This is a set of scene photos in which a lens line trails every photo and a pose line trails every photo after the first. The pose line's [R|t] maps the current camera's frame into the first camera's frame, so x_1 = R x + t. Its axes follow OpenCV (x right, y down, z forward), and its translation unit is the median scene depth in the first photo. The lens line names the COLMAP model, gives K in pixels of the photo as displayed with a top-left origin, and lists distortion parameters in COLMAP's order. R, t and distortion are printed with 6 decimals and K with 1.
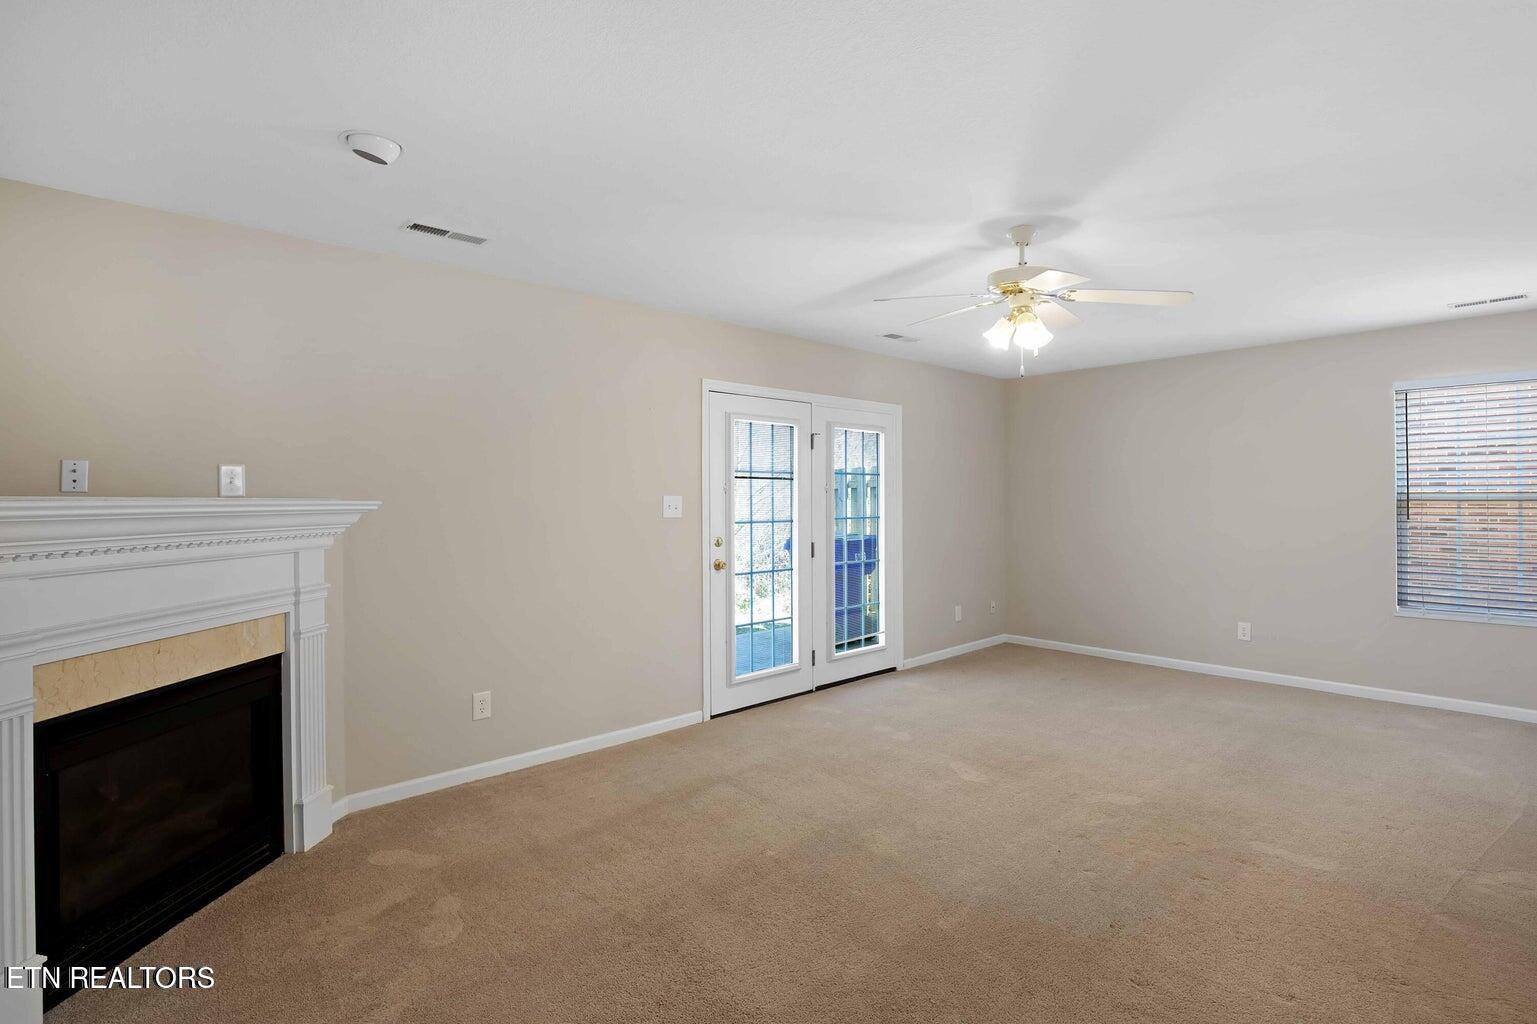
lens RADIAL K [[766.9, 0, 776.7], [0, 766.9, 508.7], [0, 0, 1]] dist [-0.000171, -0.000212]
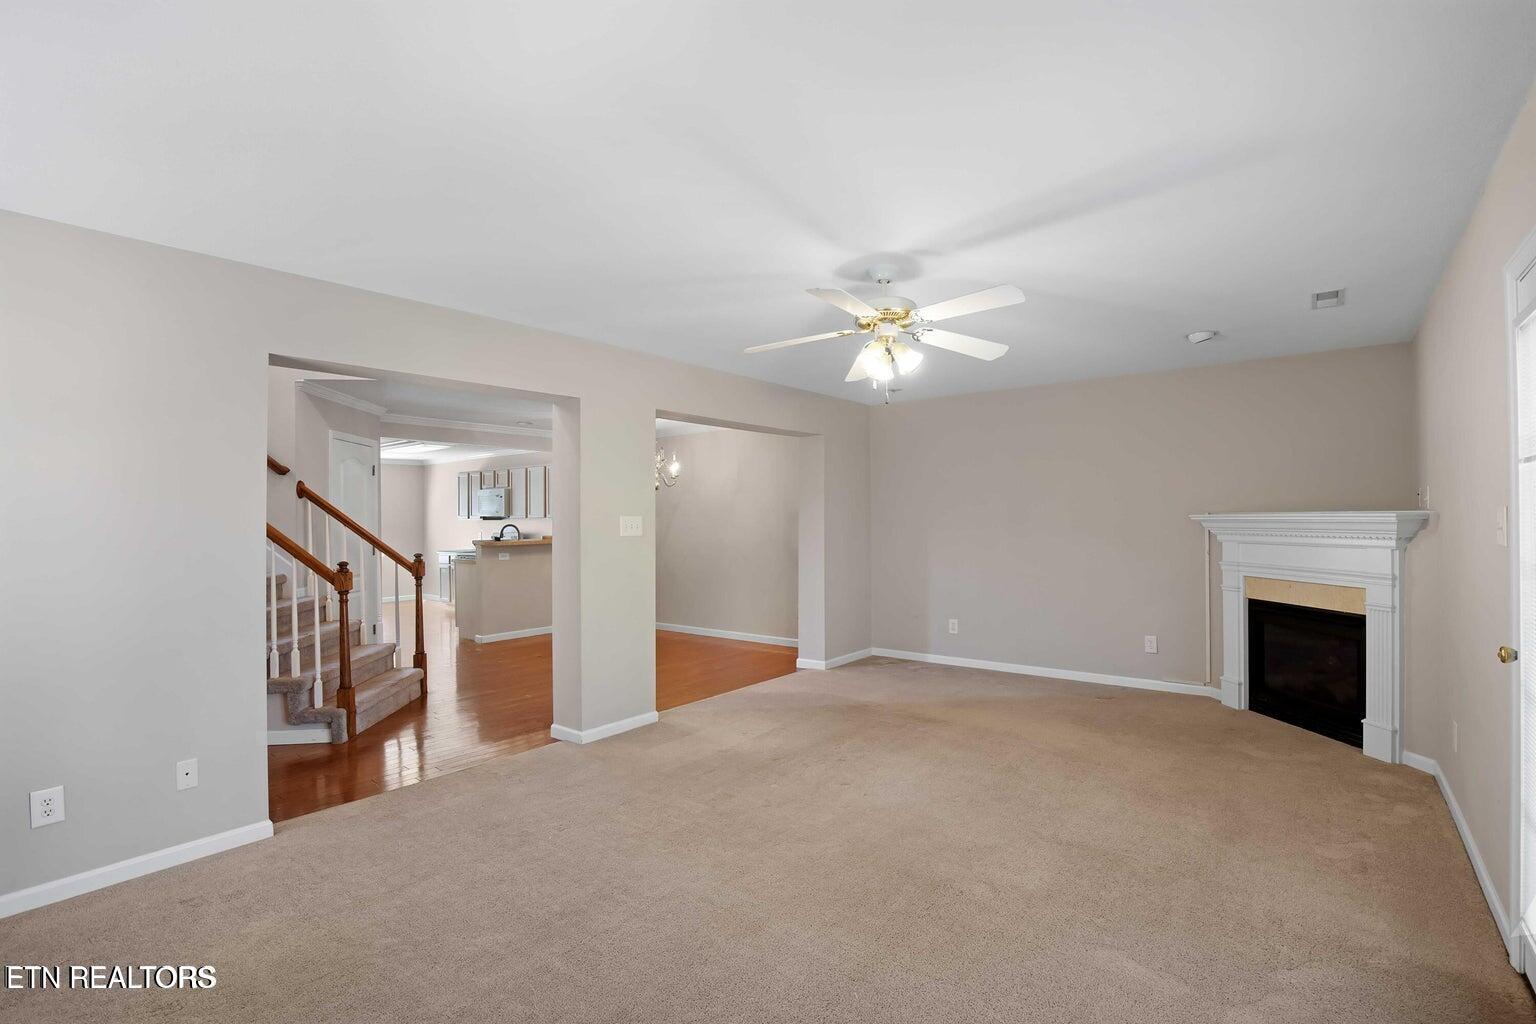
lens RADIAL K [[719.3, 0, 779.7], [0, 719.3, 521.5], [0, 0, 1]] dist [-0.020659, 0.000037]
pose [[-0.988356, 0.009407, -0.151865, 0.591616], [0.007652, 0.999897, 0.012135, -0.016204], [0.151964, 0.010831, -0.988327, 1.877160]]
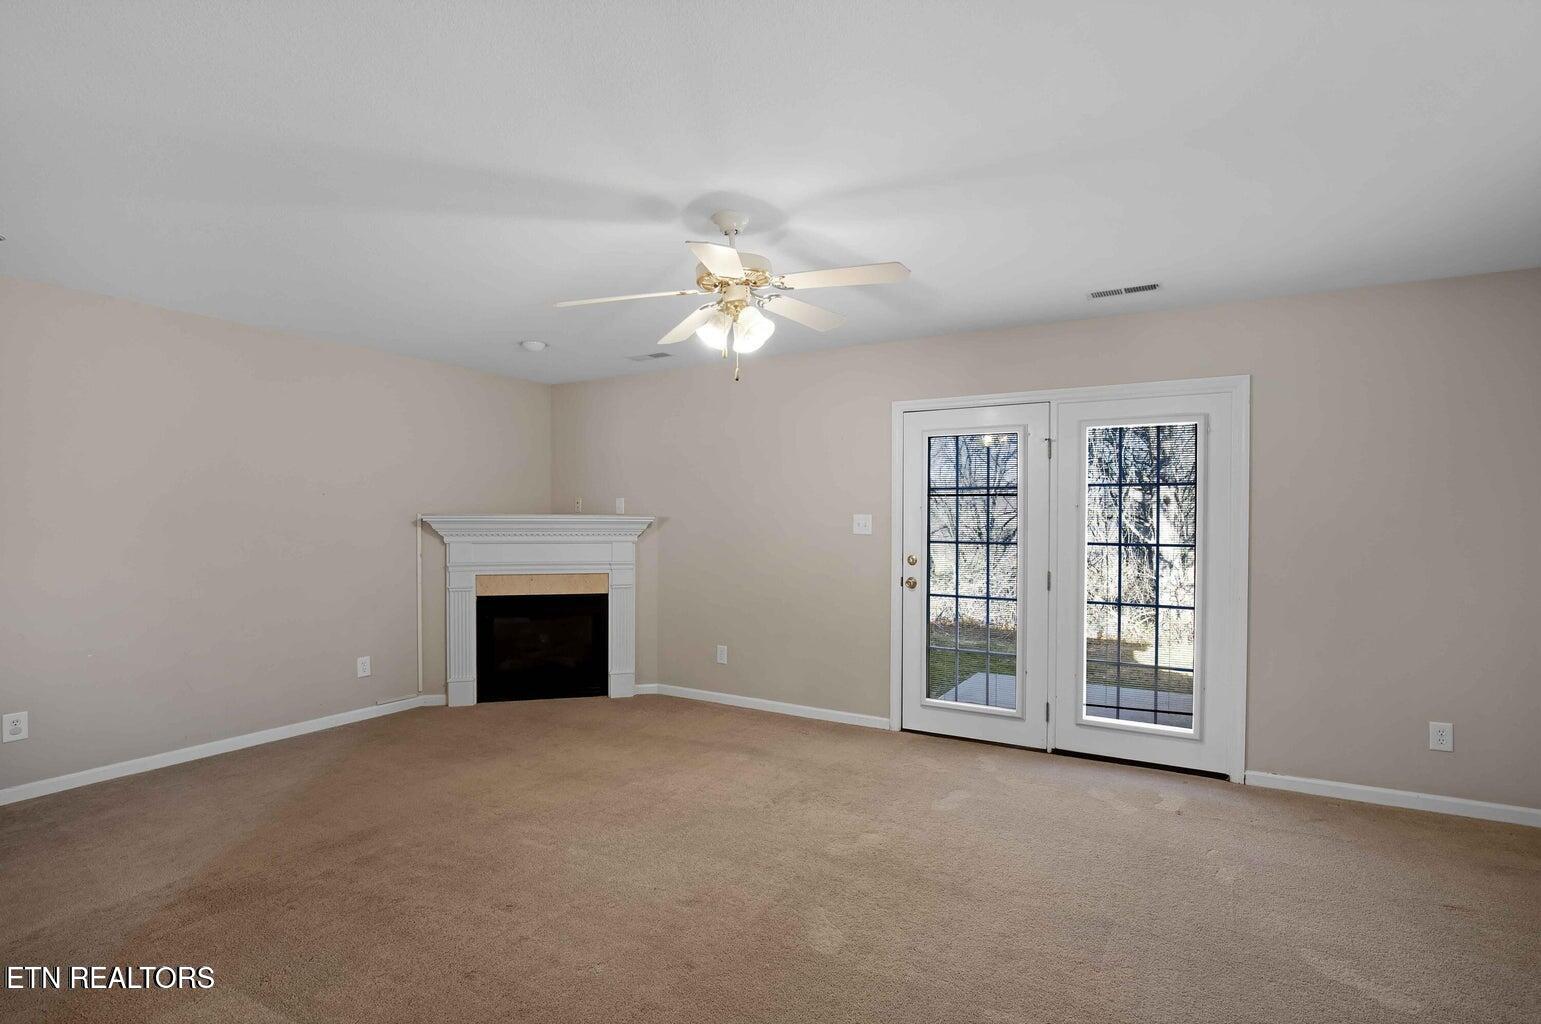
lens RADIAL K [[721.6, 0, 782.2], [0, 721.6, 521.5], [0, 0, 1]] dist [-0.020659, 0.000037]
pose [[0.280662, 0.013625, -0.959710, 1.080446], [-0.015942, 0.999827, 0.009533, -0.018845], [0.959674, 0.012624, 0.280830, 0.779588]]
